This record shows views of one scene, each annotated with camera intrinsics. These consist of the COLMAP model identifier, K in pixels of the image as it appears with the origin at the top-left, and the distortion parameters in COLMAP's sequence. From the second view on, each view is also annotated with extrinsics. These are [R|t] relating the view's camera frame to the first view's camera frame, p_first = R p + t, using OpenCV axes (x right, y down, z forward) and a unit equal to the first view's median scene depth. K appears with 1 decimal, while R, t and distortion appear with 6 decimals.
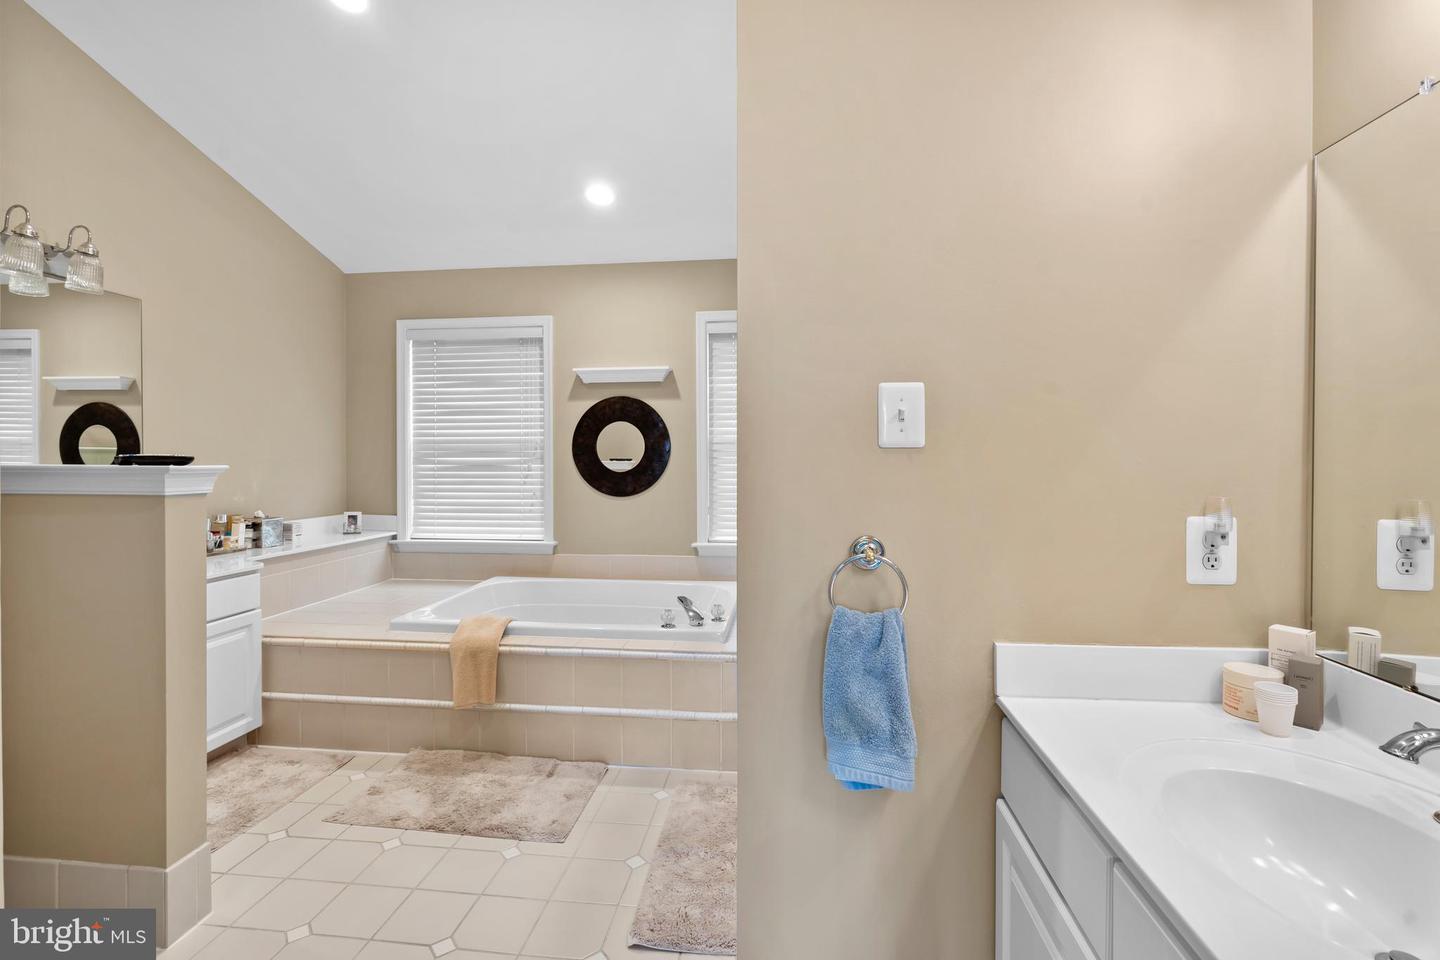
lens RADIAL K [[658.2, 0, 713.9], [0, 658.2, 467.3], [0, 0, 1]] dist [-0.002336, 0.000427]
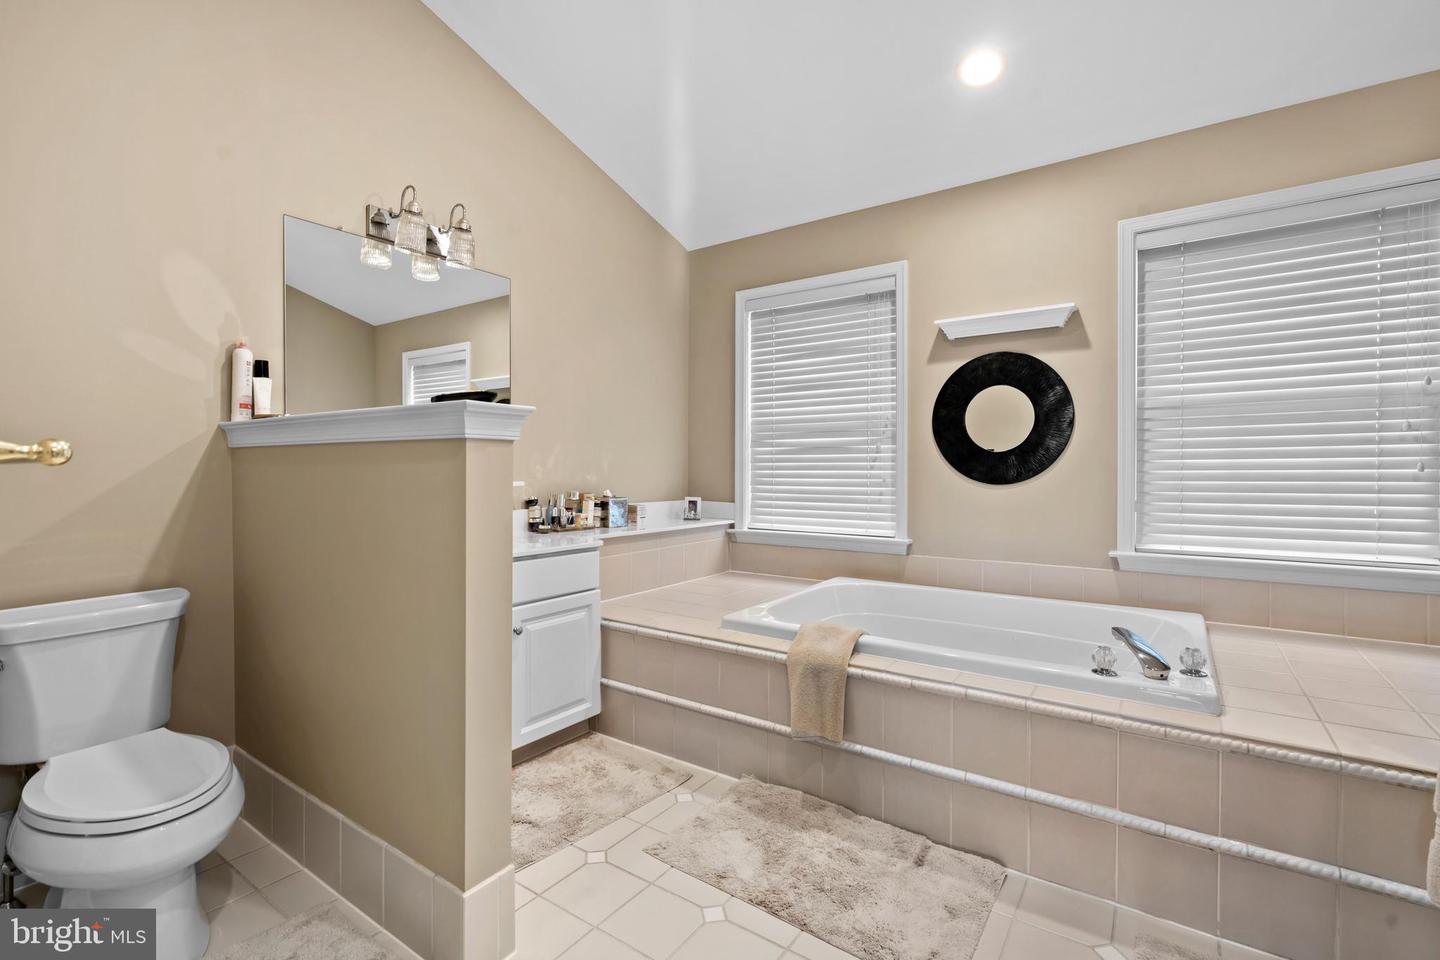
lens RADIAL K [[658.2, 0, 713.9], [0, 658.2, 467.3], [0, 0, 1]] dist [-0.002336, 0.000427]
pose [[0.880858, 0.001605, -0.473378, -0.085660], [-0.007949, 0.999903, -0.011402, 0.043048], [0.473314, 0.013807, 0.880785, 0.210494]]
